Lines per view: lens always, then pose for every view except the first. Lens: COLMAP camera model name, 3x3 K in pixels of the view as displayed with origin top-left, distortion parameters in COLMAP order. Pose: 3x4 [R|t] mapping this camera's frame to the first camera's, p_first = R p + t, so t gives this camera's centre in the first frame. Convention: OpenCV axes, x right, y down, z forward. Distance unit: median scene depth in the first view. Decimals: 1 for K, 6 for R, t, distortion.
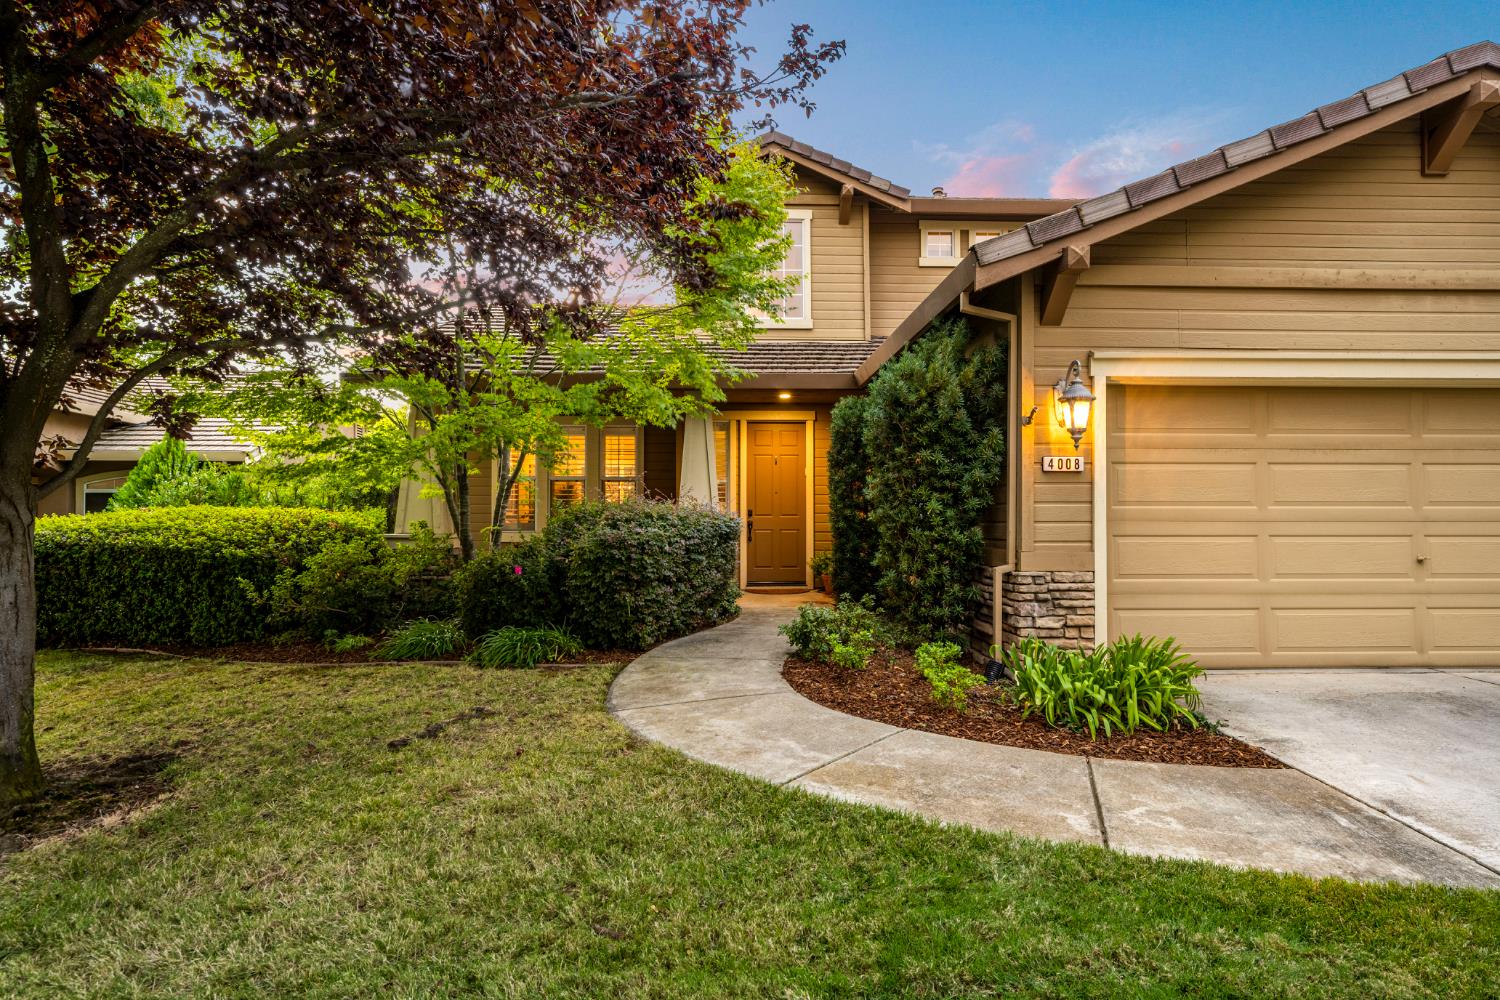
lens RADIAL K [[821.5, 0, 750.0], [0, 821.5, 500.0], [0, 0, 1]] dist [0.001826, 0.000344]
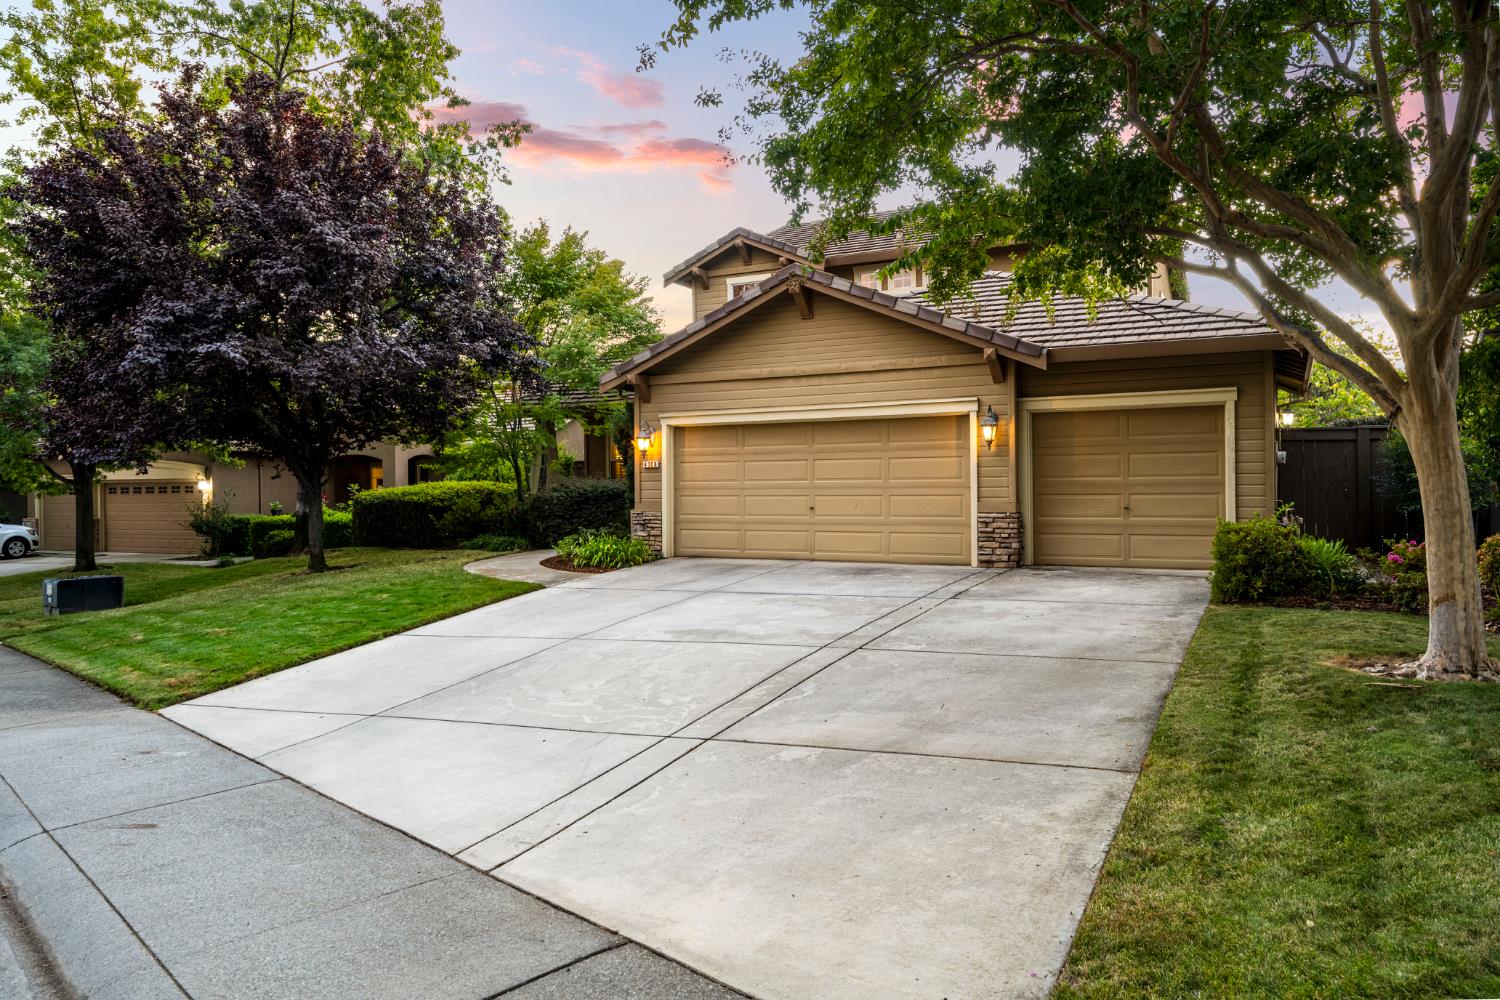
lens RADIAL K [[1084.2, 0, 750.0], [0, 1084.2, 500.0], [0, 0, 1]] dist [-0.000722, -0.000041]
pose [[0.856555, 0.000427, -0.516056, 2.096507], [0.022931, 0.998980, 0.038888, -0.053857], [0.515547, -0.045143, 0.855672, -1.385374]]
